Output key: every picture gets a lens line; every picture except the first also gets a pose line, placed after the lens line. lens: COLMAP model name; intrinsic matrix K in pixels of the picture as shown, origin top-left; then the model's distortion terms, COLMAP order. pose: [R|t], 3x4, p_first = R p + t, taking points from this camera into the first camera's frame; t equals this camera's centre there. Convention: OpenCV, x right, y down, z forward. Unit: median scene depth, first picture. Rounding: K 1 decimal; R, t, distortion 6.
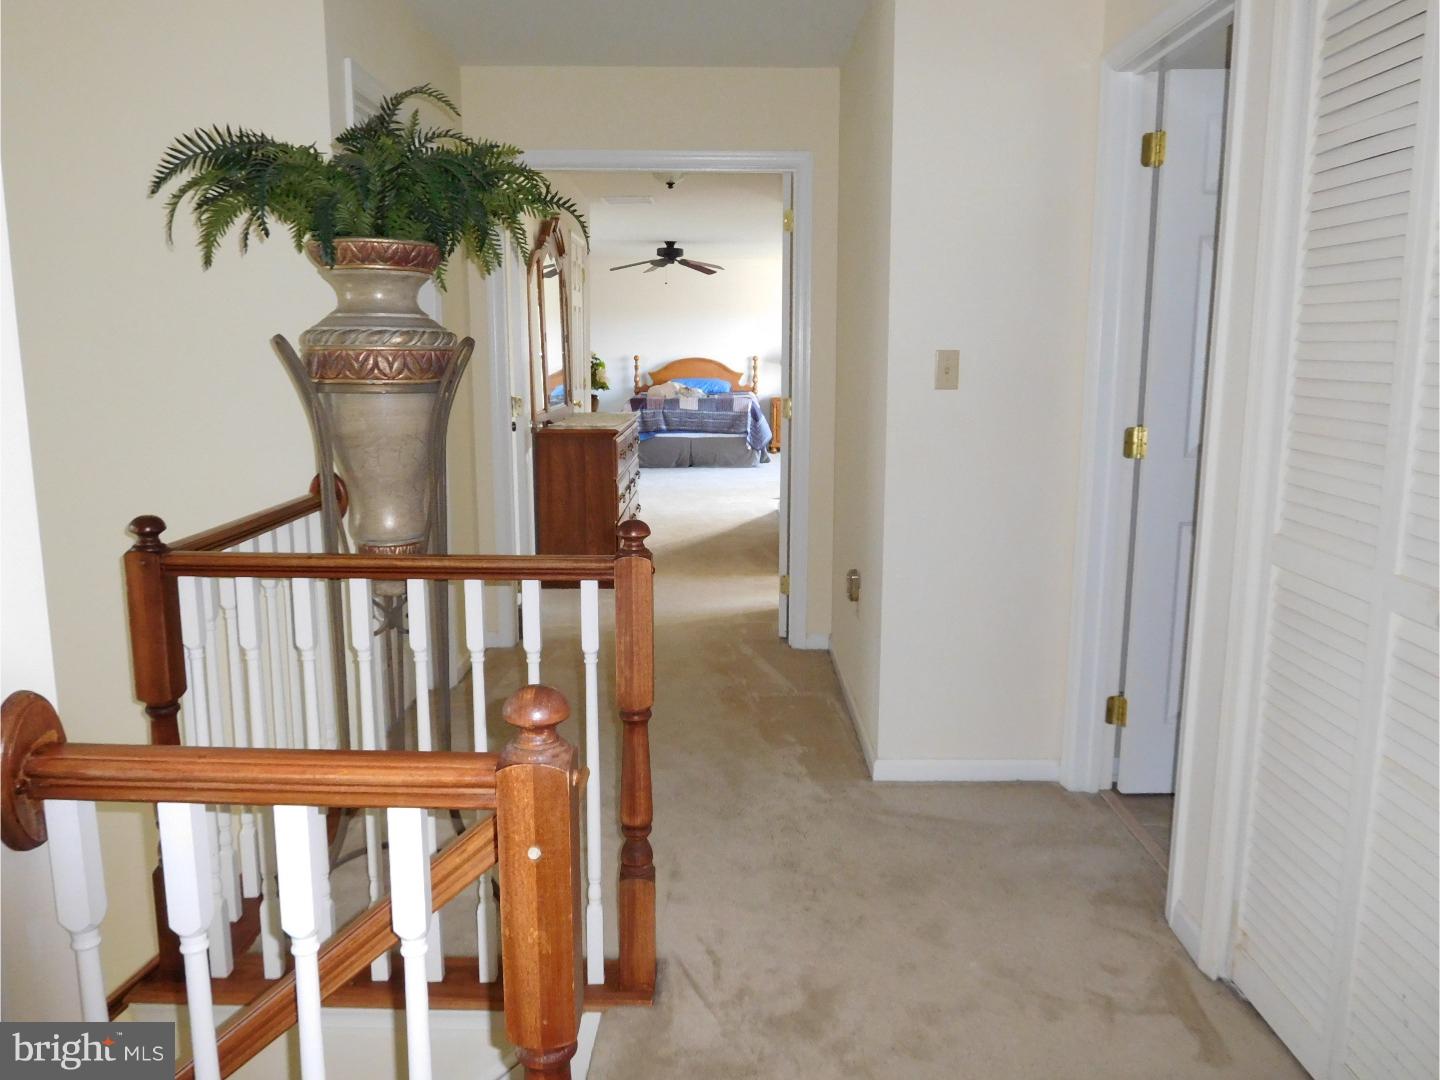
lens RADIAL K [[1069.0, 0, 720.0], [0, 1069.0, 540.0], [0, 0, 1]] dist [-0.032198, 0.004615]
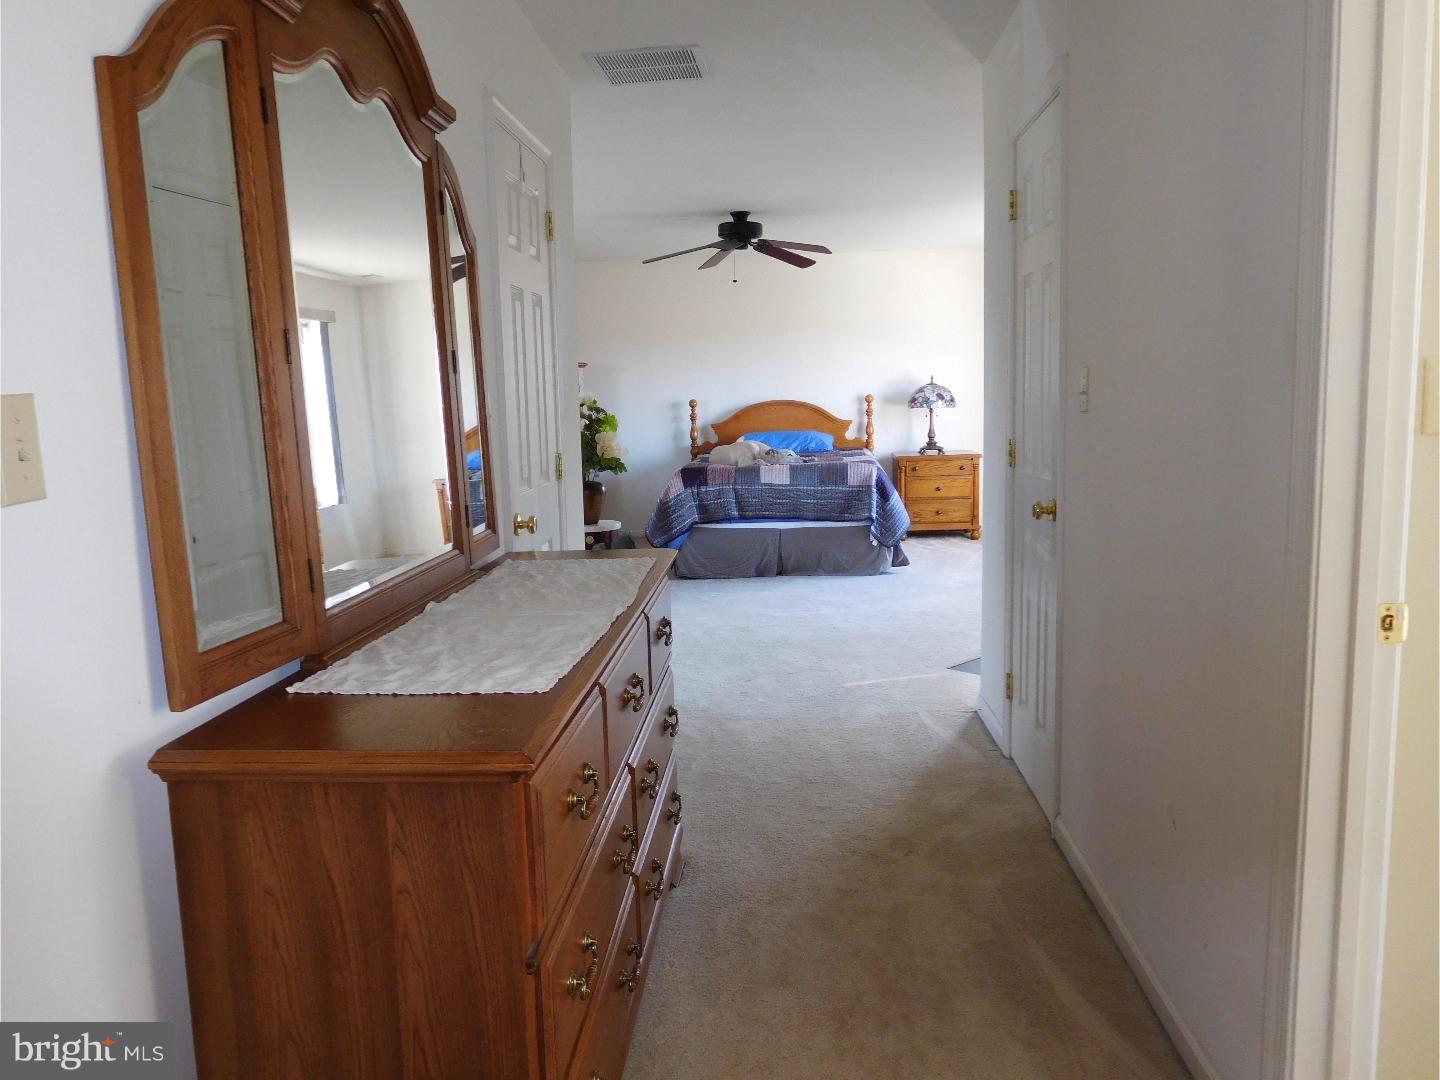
lens RADIAL K [[1069.0, 0, 720.0], [0, 1069.0, 540.0], [0, 0, 1]] dist [-0.032198, 0.004615]
pose [[0.997382, -0.023445, -0.068400, -0.019300], [0.020802, 0.999019, -0.039106, -0.065571], [0.069250, 0.037580, 0.996891, 0.377737]]
